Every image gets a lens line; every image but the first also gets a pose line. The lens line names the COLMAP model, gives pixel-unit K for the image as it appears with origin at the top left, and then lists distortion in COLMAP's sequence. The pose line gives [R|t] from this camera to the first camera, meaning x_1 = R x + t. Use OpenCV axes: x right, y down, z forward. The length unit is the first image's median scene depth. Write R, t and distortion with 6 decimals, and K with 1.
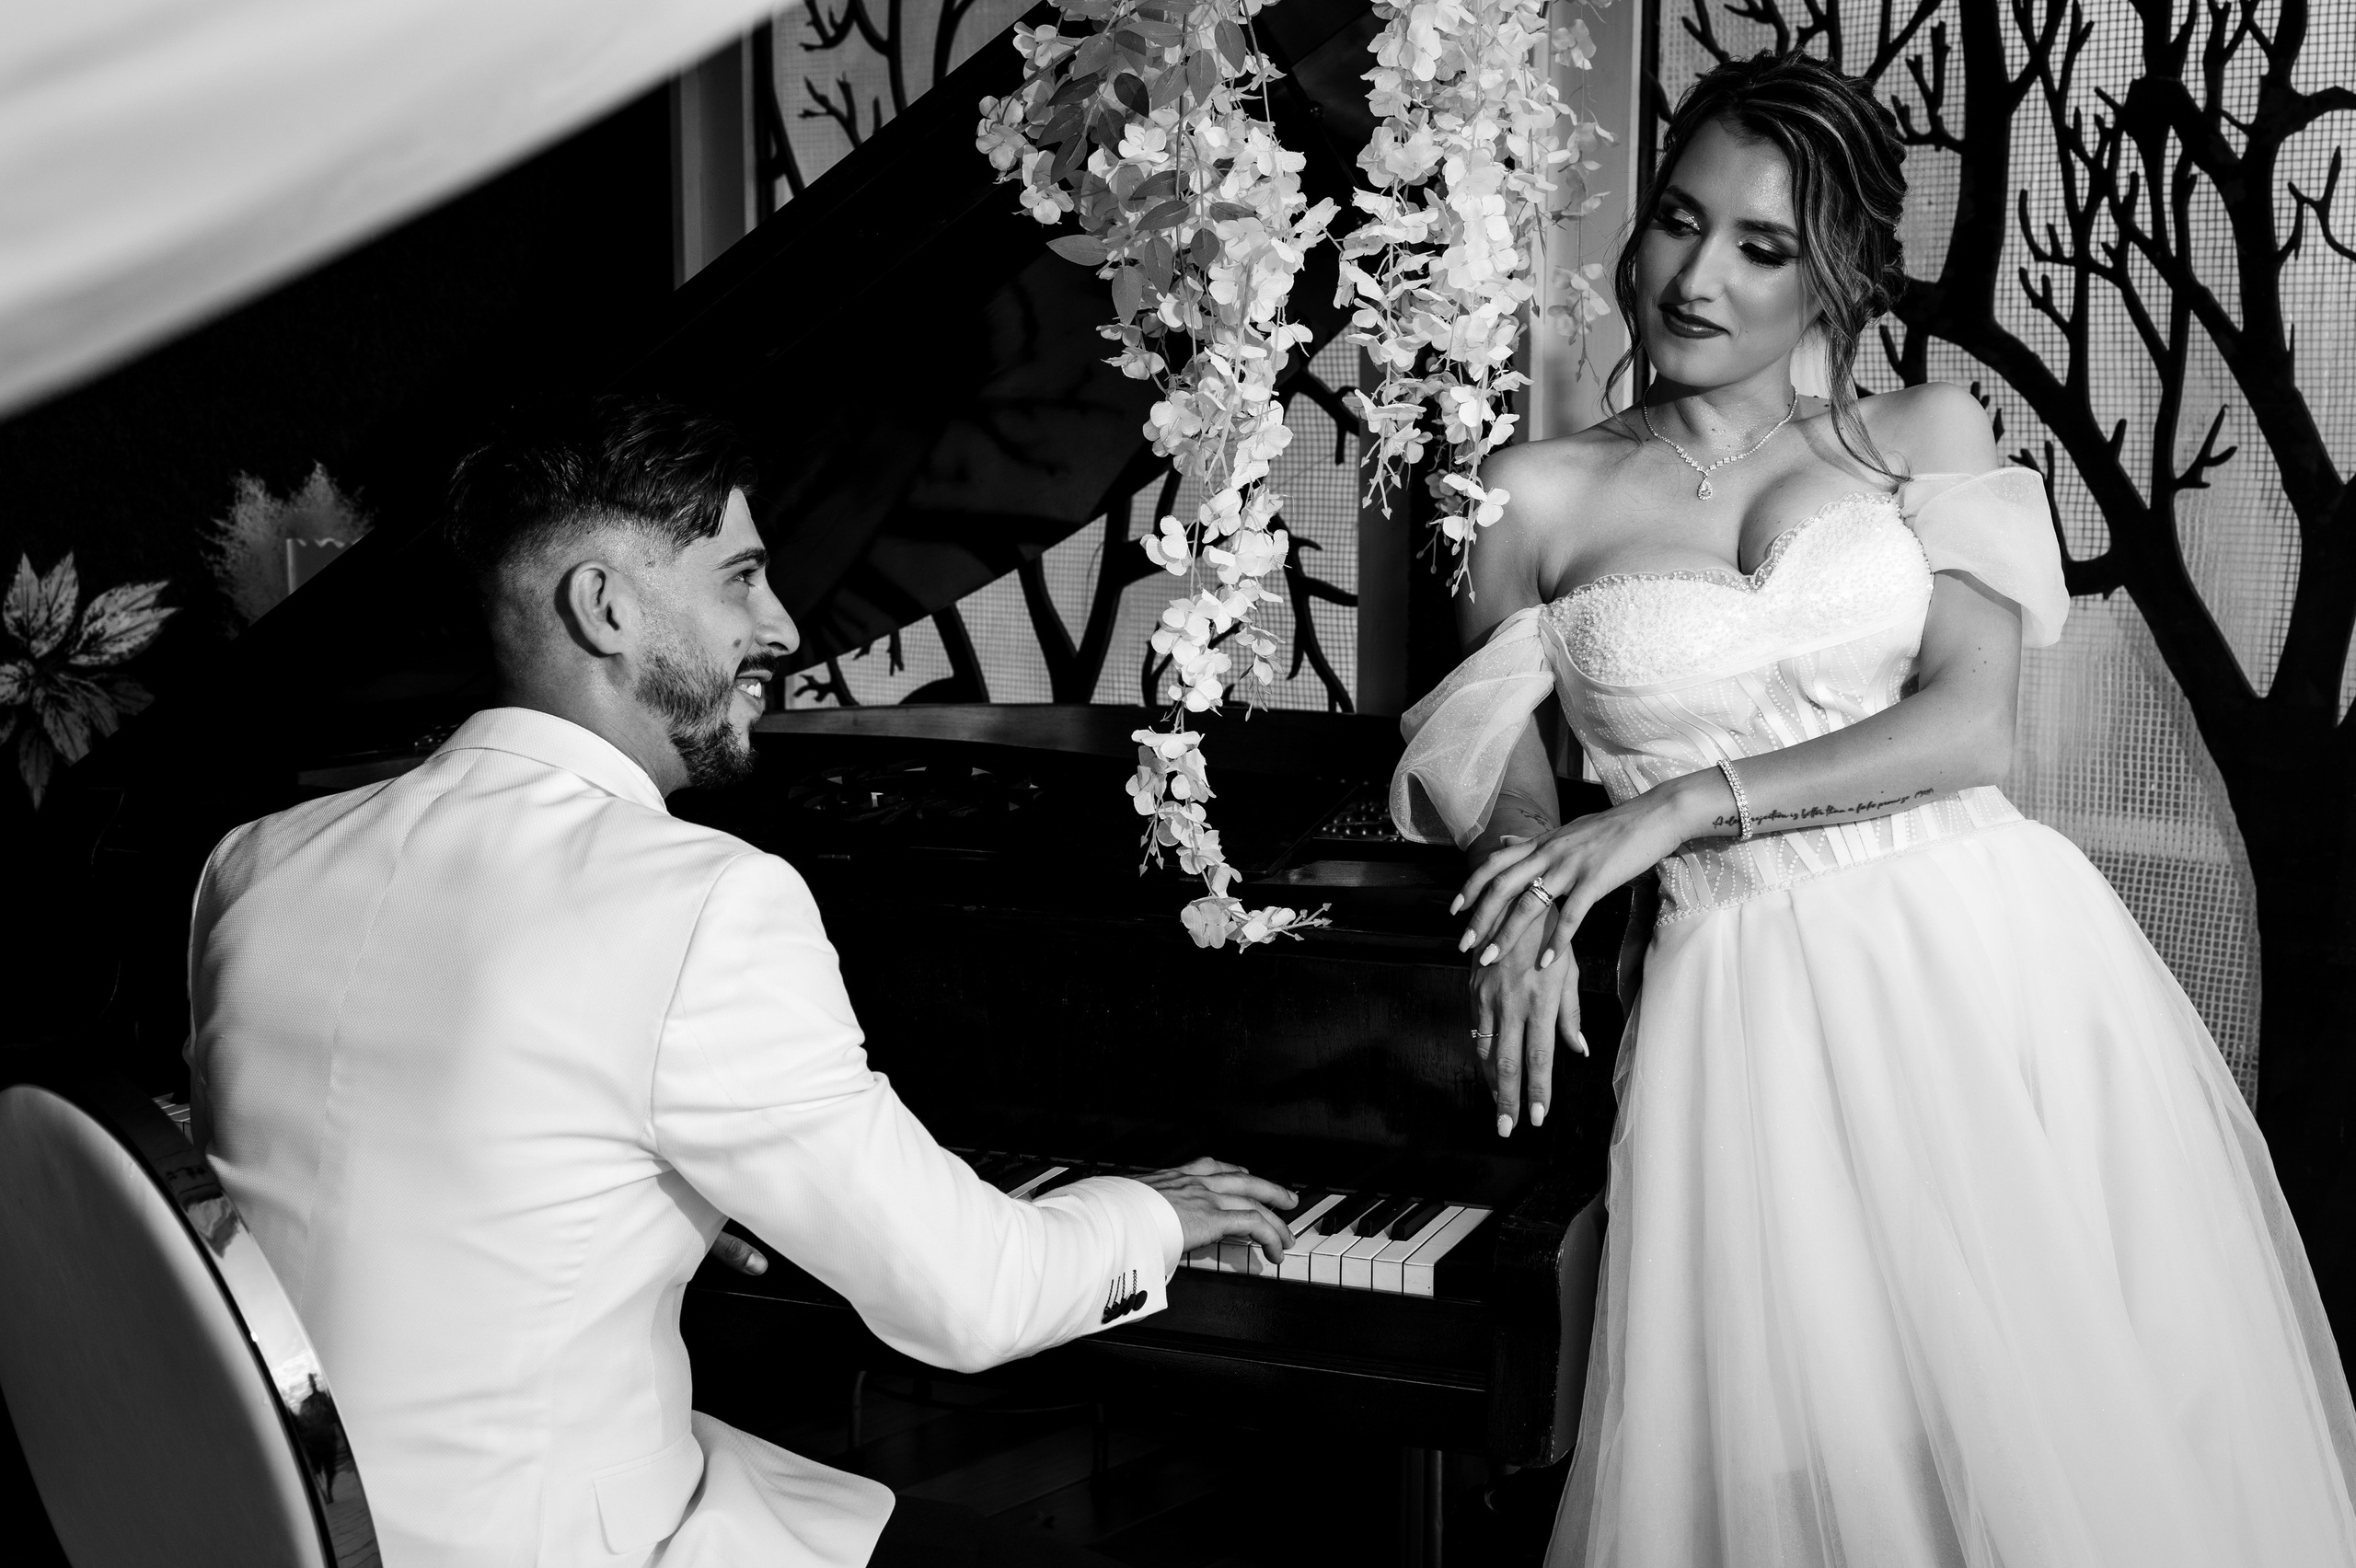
lens RADIAL K [[3020.4, 0, 1199.8], [0, 3020.4, 825.7], [0, 0, 1]] dist [0.043536, 0.000000]
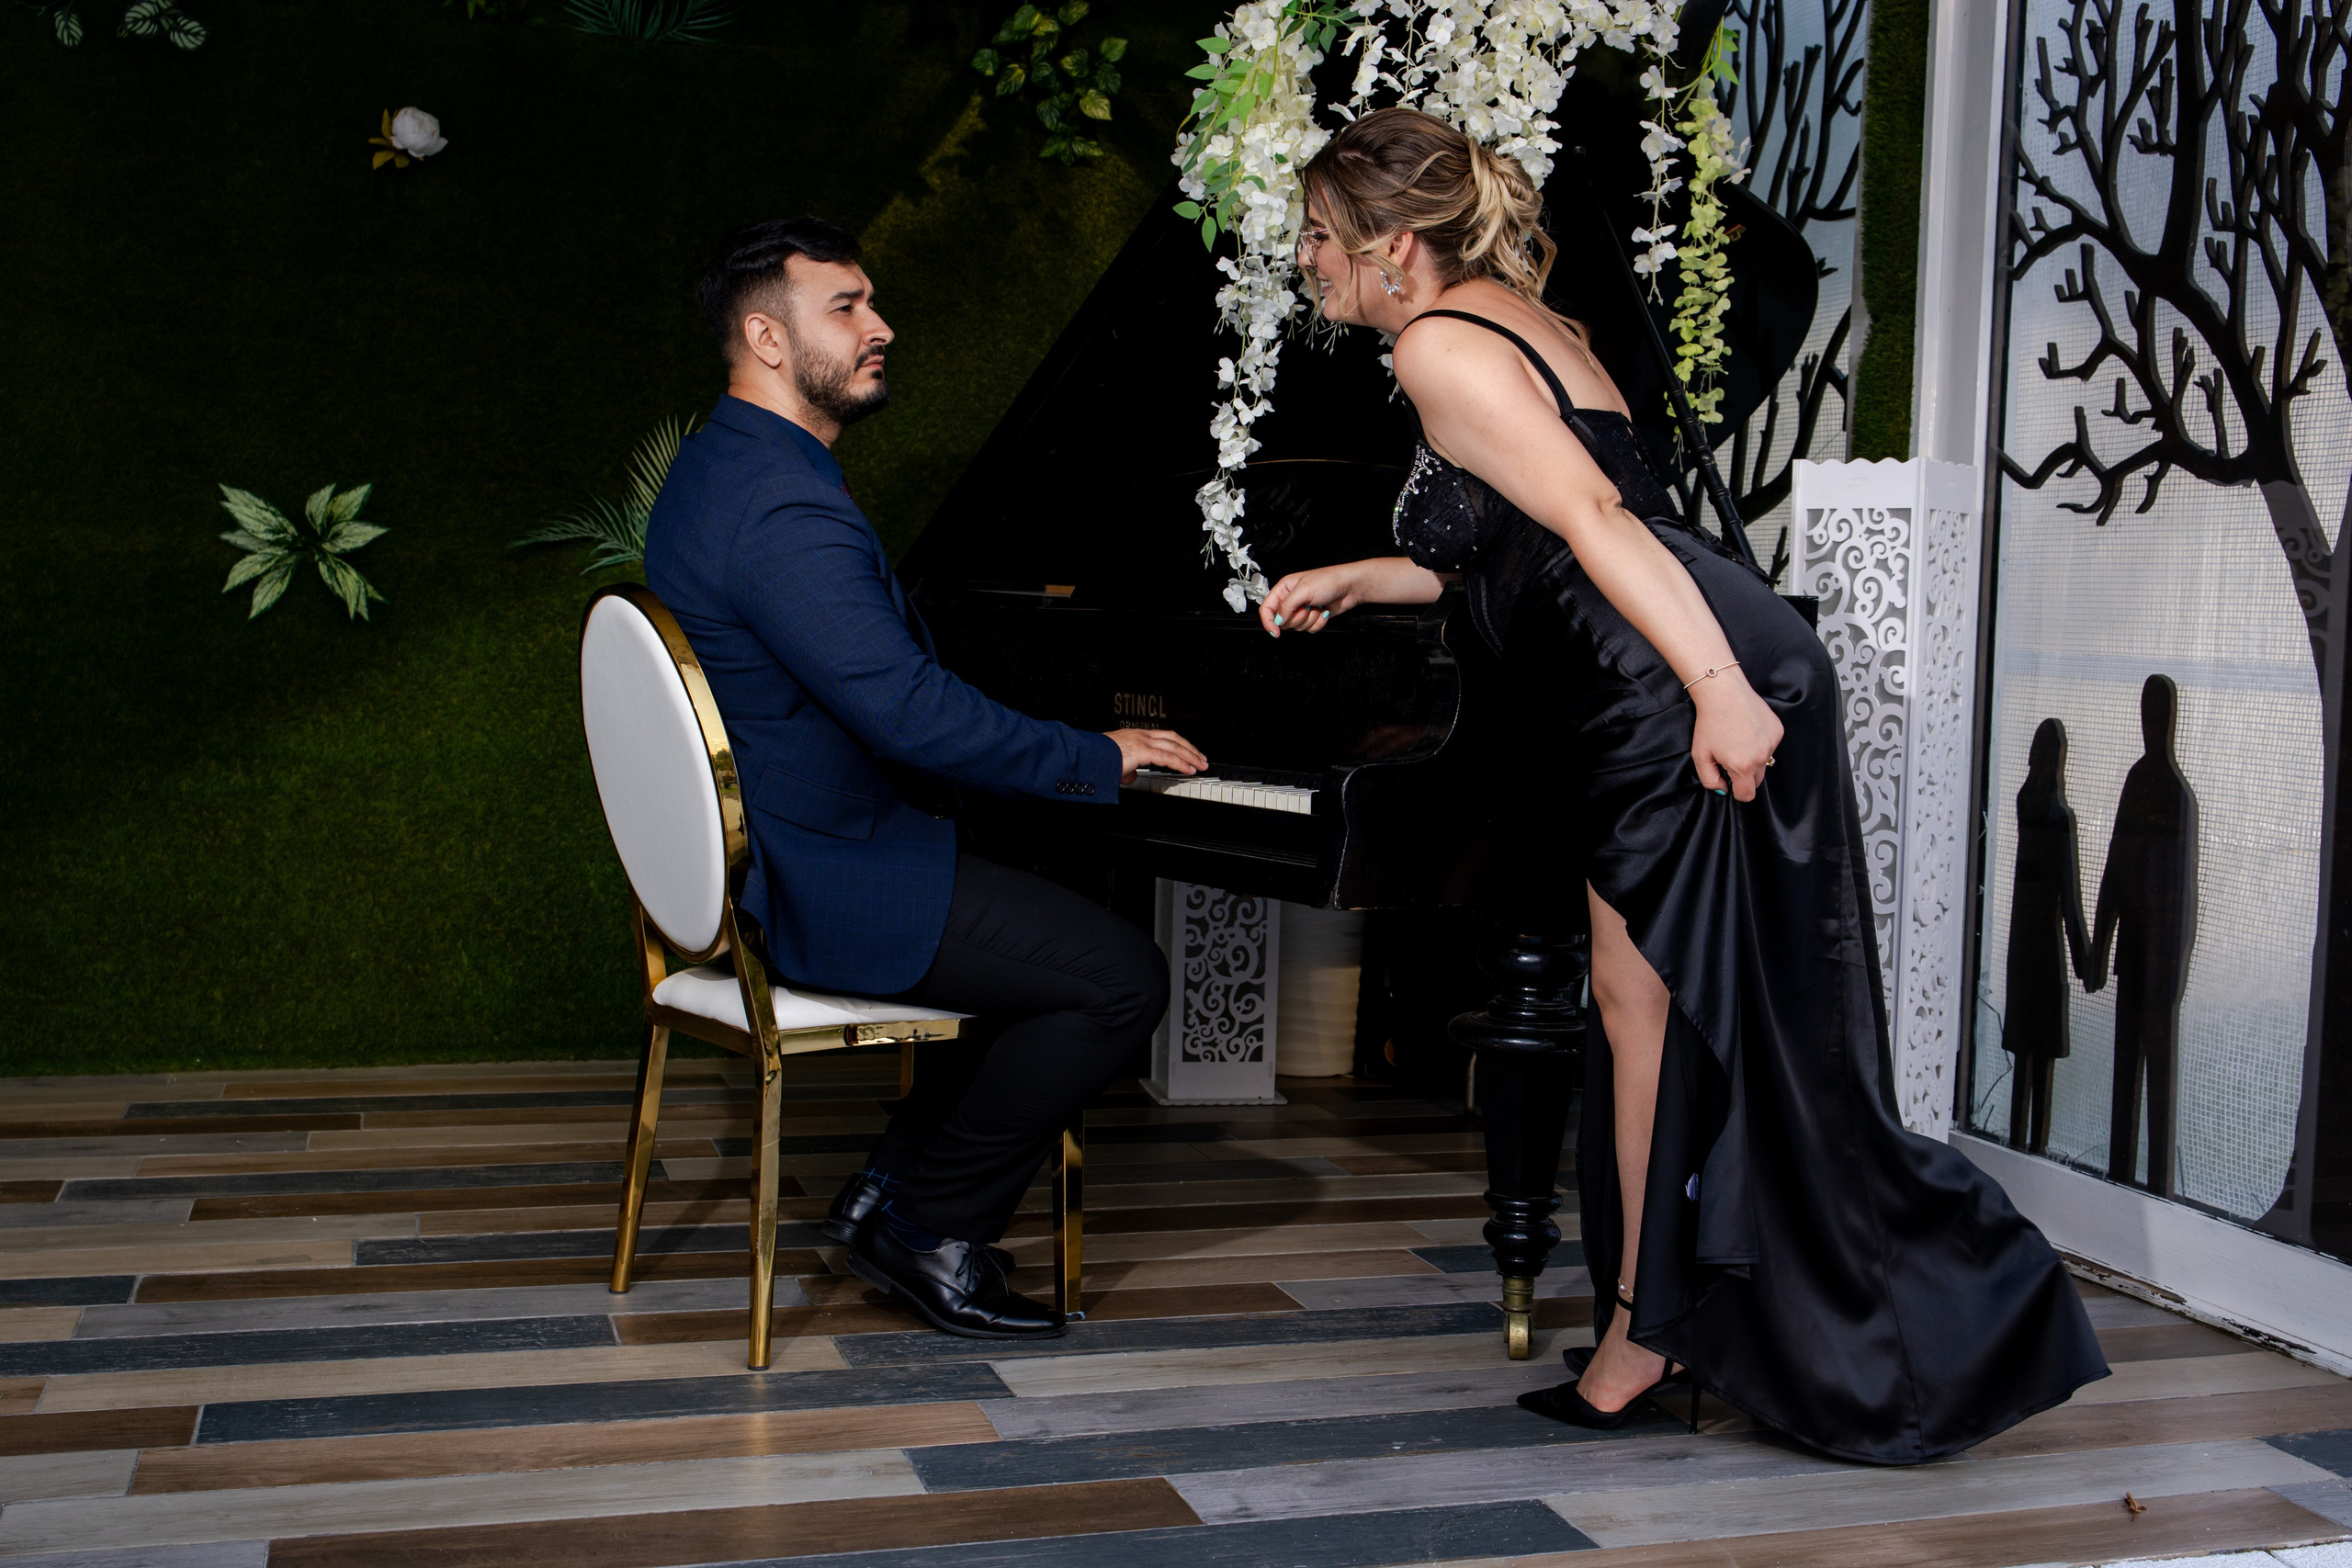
lens RADIAL K [[2630.5, 0, 1164.9], [0, 2630.5, 788.4], [0, 0, 1]] dist [-0.003653, 0.000000]
pose [[0.824793, 0.049452, -0.563268, 0.580281], [-0.089960, 0.994956, -0.044376, 0.150019], [0.558232, 0.087273, 0.825082, -0.168811]]
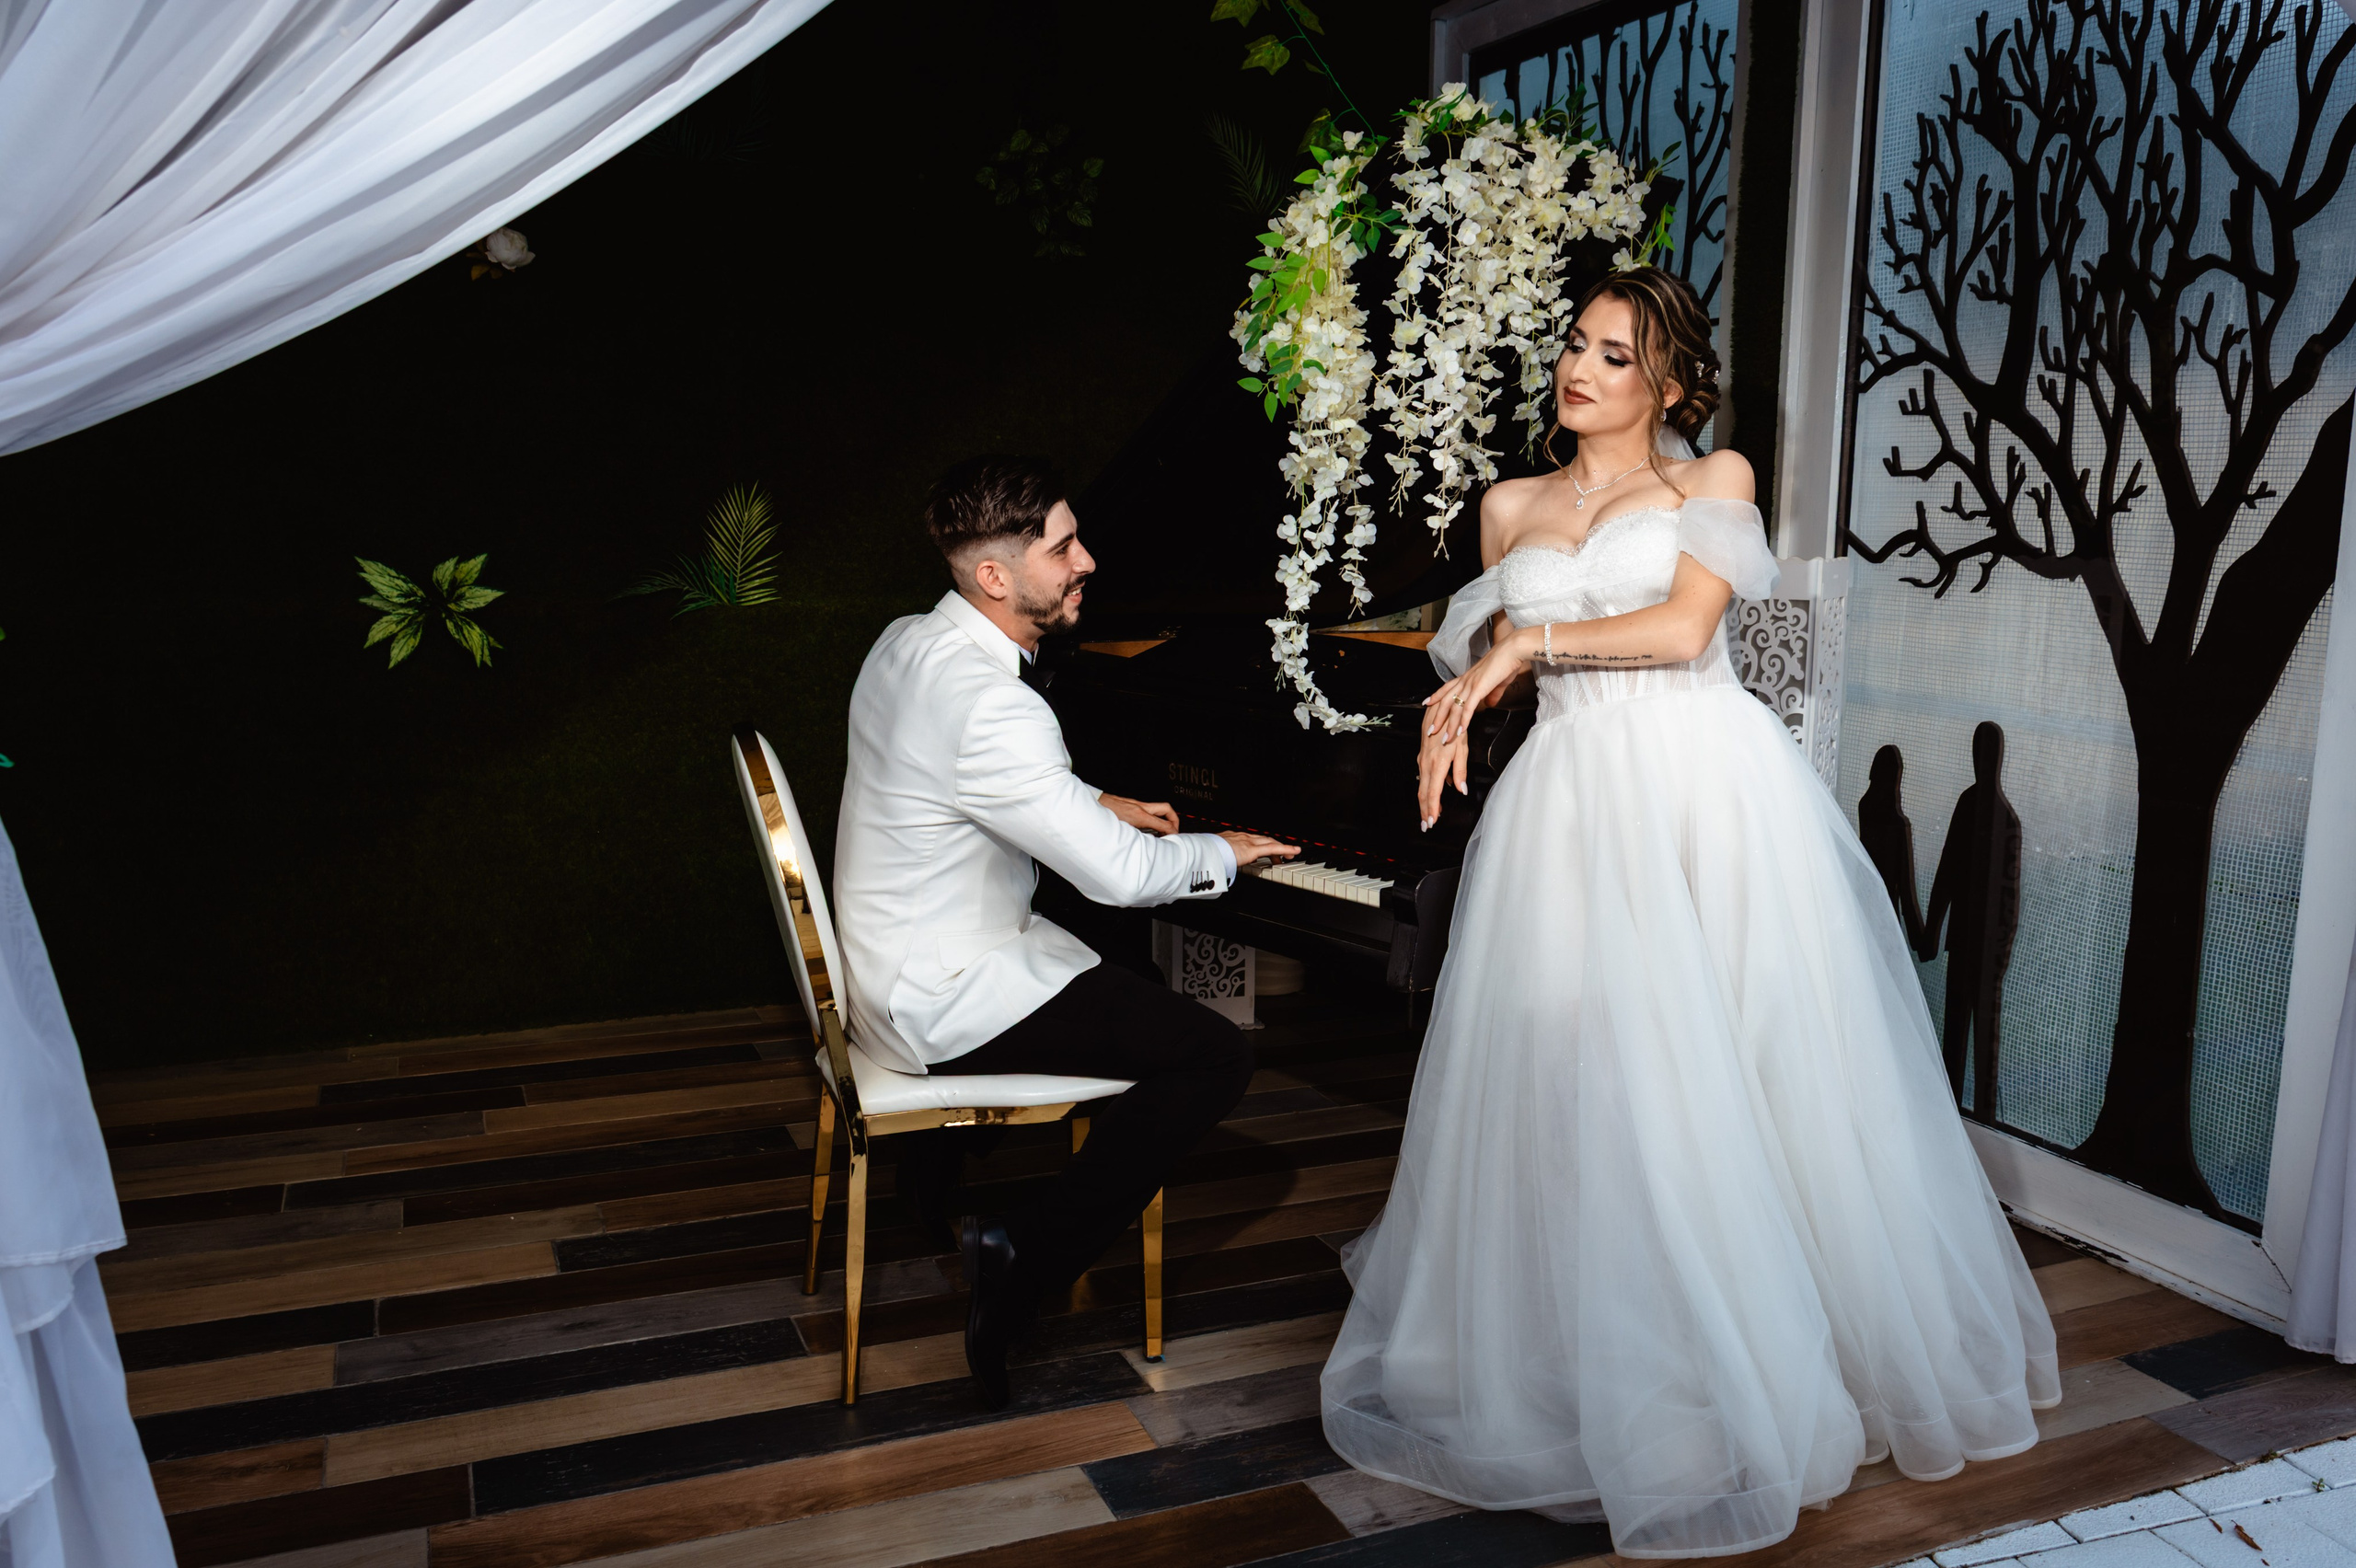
lens RADIAL K [[1929.1, 0, 1231.9], [0, 1929.1, 829.2], [0, 0, 1]] dist [0.004036, 0.003809]
pose [[0.885019, 0.079082, -0.458789, 0.403119], [-0.059146, 0.996581, 0.057685, 0.025660], [0.461783, -0.023917, 0.886671, -0.126787]]
